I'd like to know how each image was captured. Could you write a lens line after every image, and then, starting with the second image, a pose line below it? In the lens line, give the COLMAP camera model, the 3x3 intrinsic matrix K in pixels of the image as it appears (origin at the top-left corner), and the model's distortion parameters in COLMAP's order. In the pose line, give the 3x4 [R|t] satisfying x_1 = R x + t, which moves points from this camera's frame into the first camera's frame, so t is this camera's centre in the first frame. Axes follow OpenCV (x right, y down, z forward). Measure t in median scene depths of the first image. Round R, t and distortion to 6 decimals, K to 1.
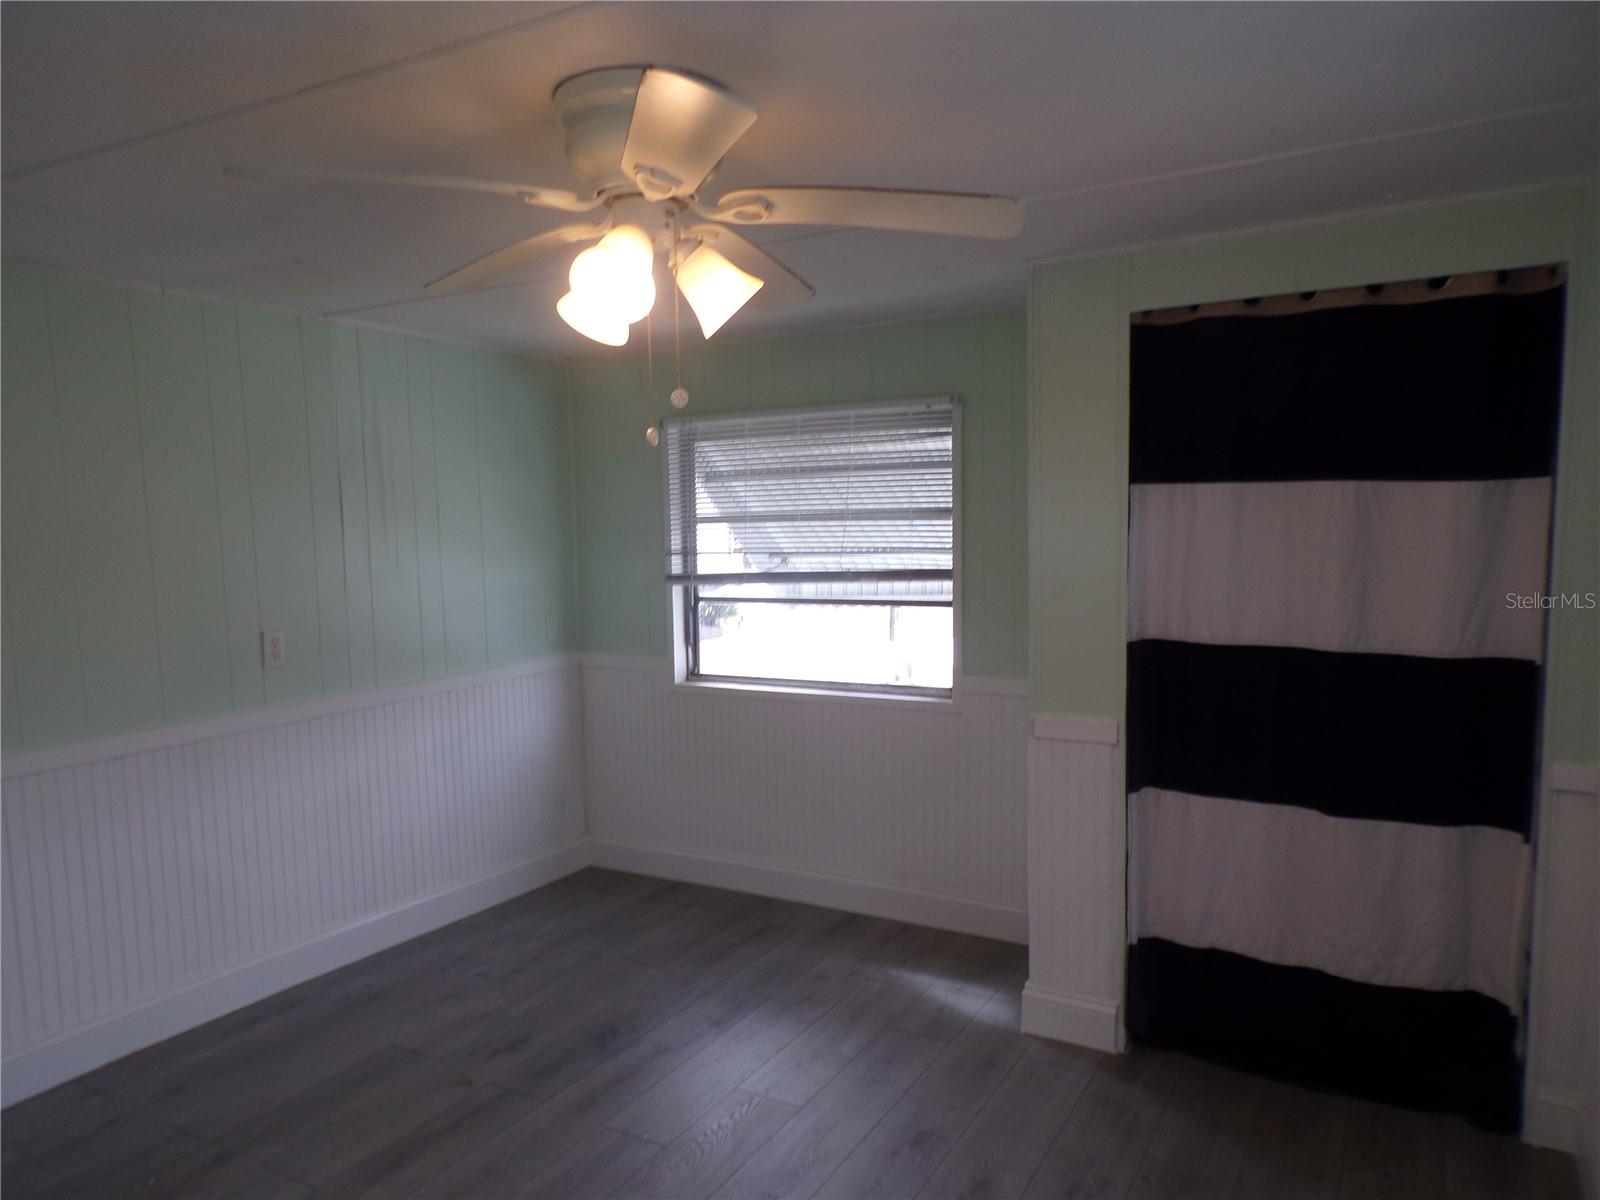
lens RADIAL K [[1081.1, 0, 802.7], [0, 1081.1, 601.7], [0, 0, 1]] dist [-0.005867, 0.010034]
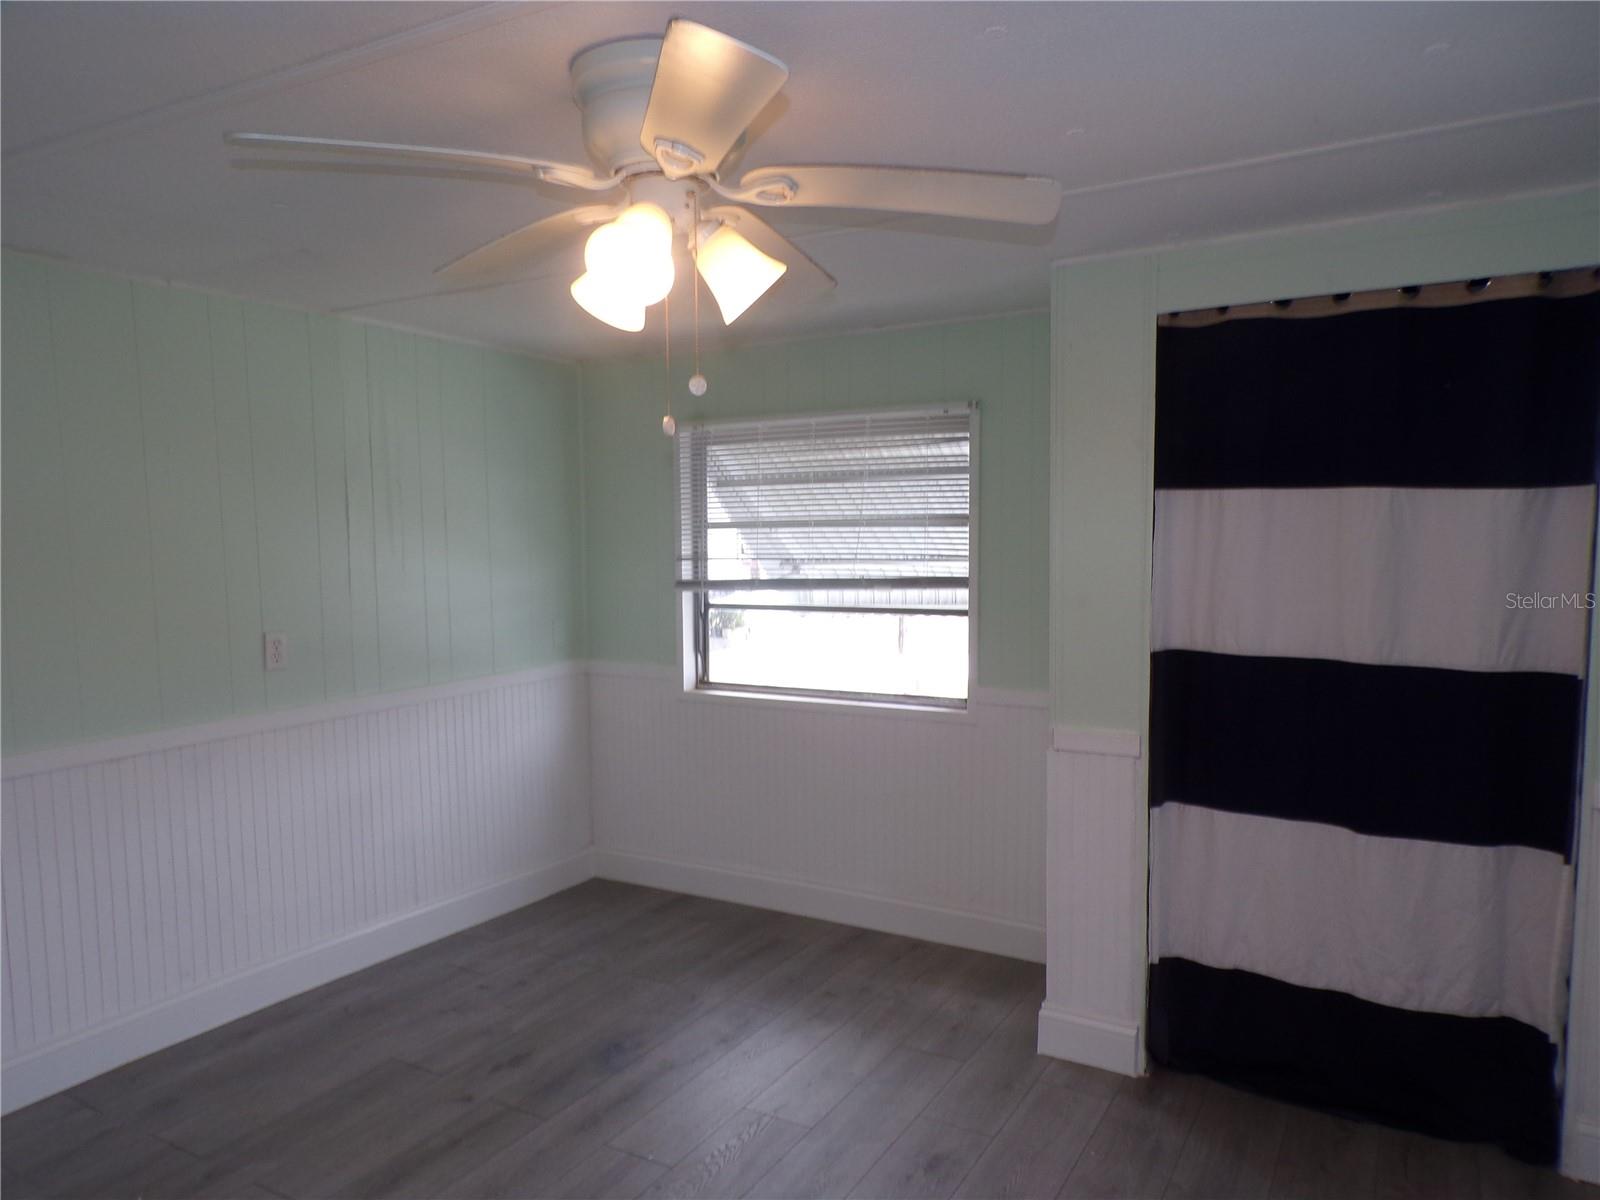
lens RADIAL K [[1081.1, 0, 803.1], [0, 1081.1, 606.9], [0, 0, 1]] dist [-0.005867, 0.010034]
pose [[0.999931, 0.010315, -0.005615, -0.007686], [-0.010351, 0.999926, -0.006365, 0.006138], [0.005549, 0.006423, 0.999964, 0.027105]]
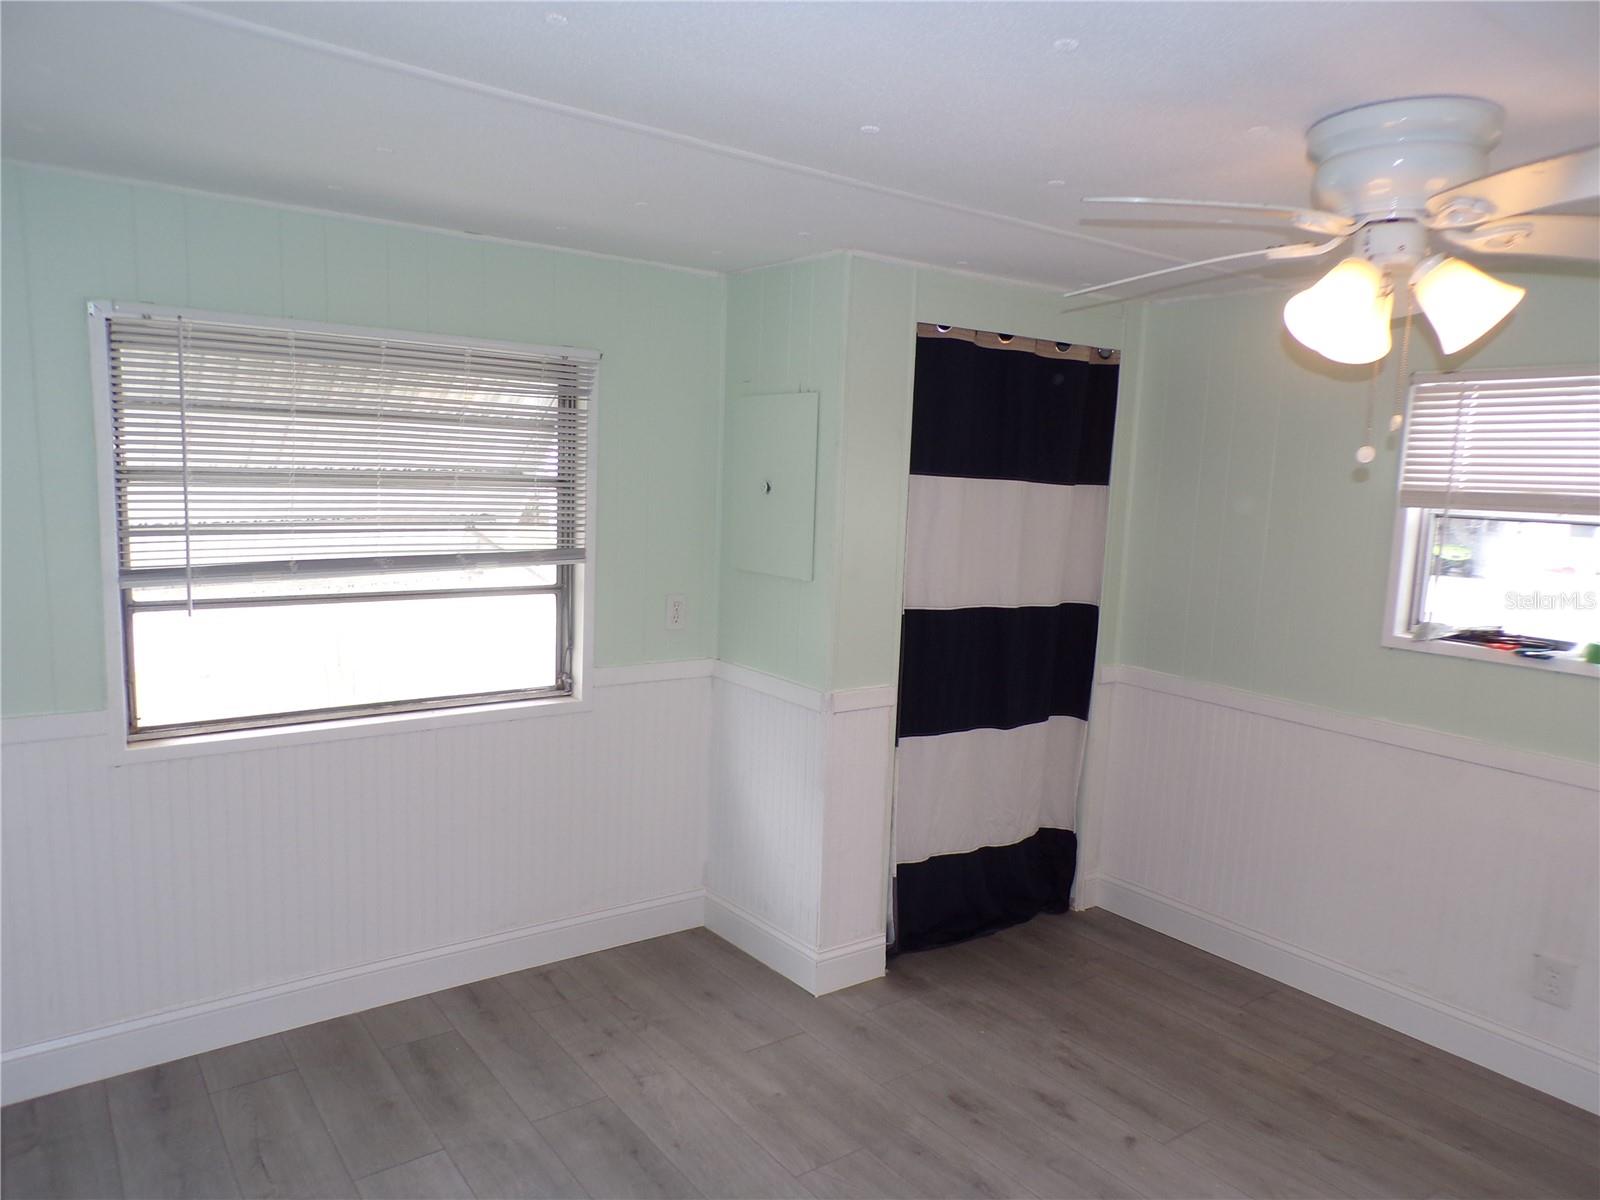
lens RADIAL K [[1081.1, 0, 807.5], [0, 1081.1, 611.2], [0, 0, 1]] dist [-0.005867, 0.010034]
pose [[0.409624, -0.079887, 0.908750, -0.794885], [0.029167, 0.996796, 0.074480, -0.054722], [-0.911788, -0.004003, 0.410642, 0.648102]]
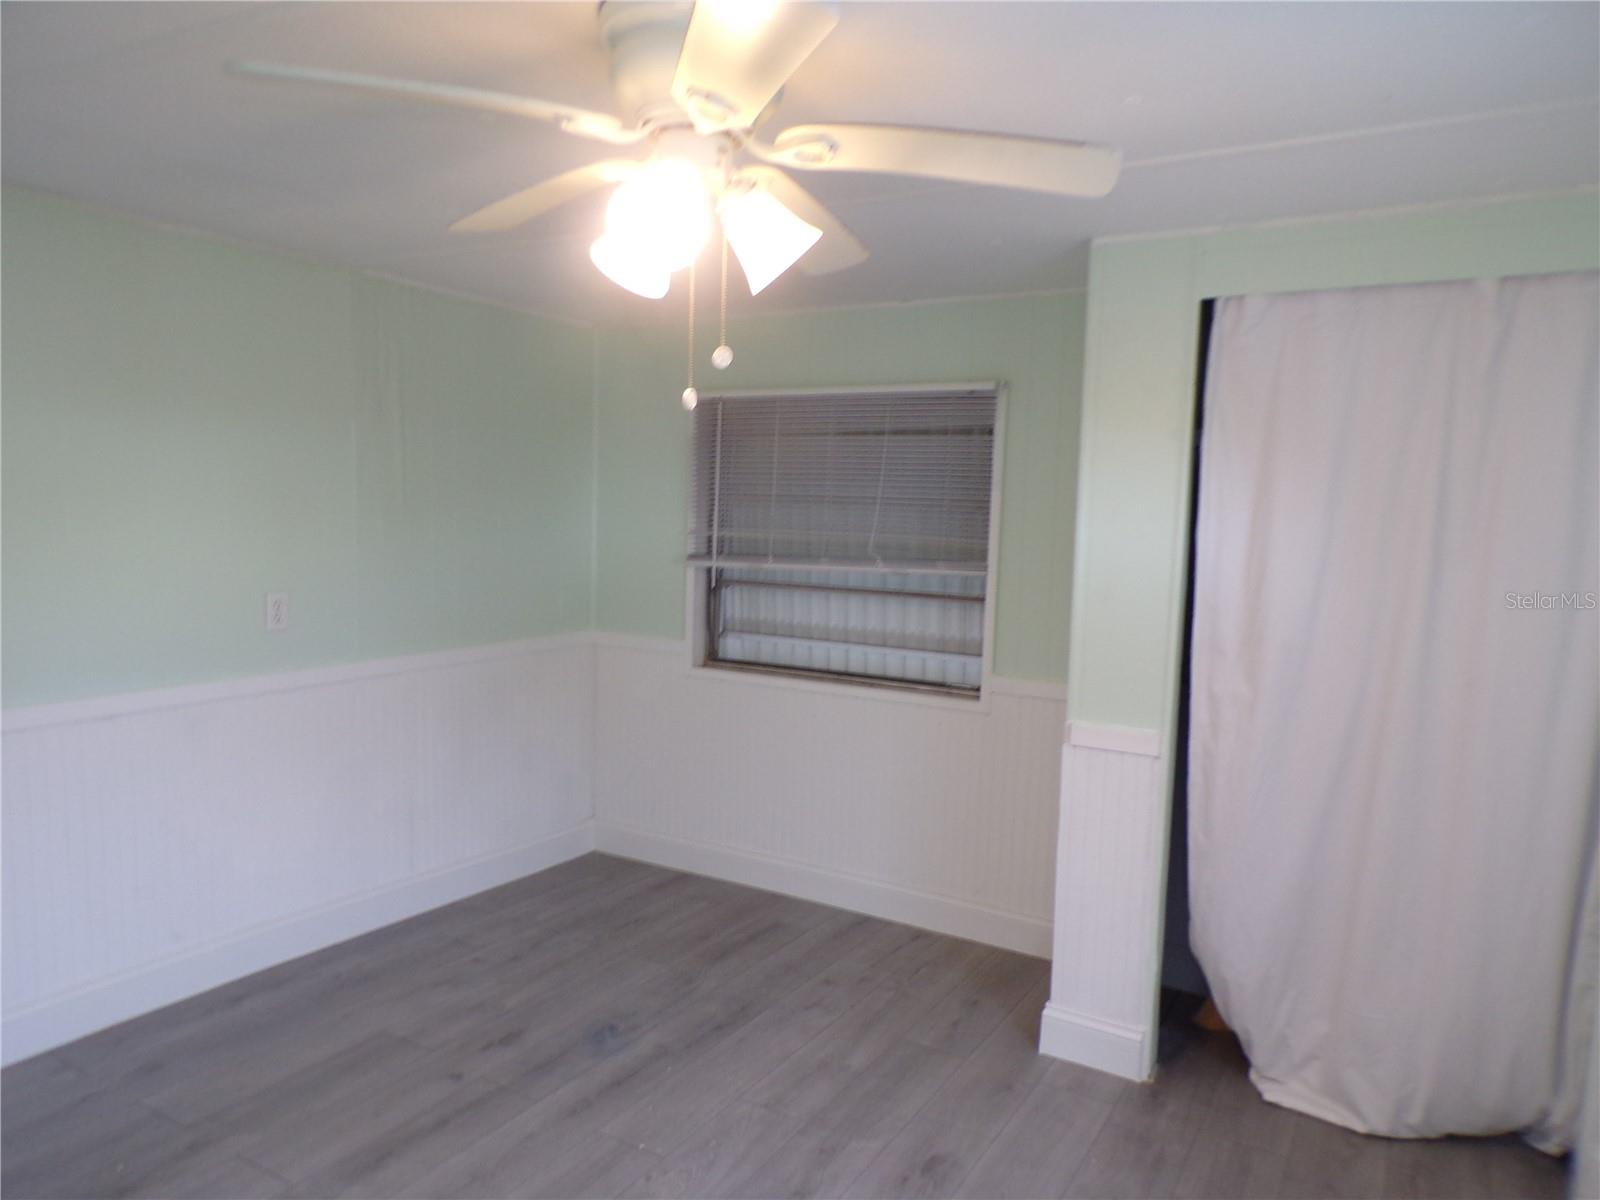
lens RADIAL K [[1081.1, 0, 803.8], [0, 1081.1, 601.6], [0, 0, 1]] dist [-0.005867, 0.010034]
pose [[0.998727, 0.049186, -0.011168, -0.014637], [-0.049042, 0.998715, 0.012769, -0.000347], [0.011781, -0.012205, 0.999856, 0.055317]]
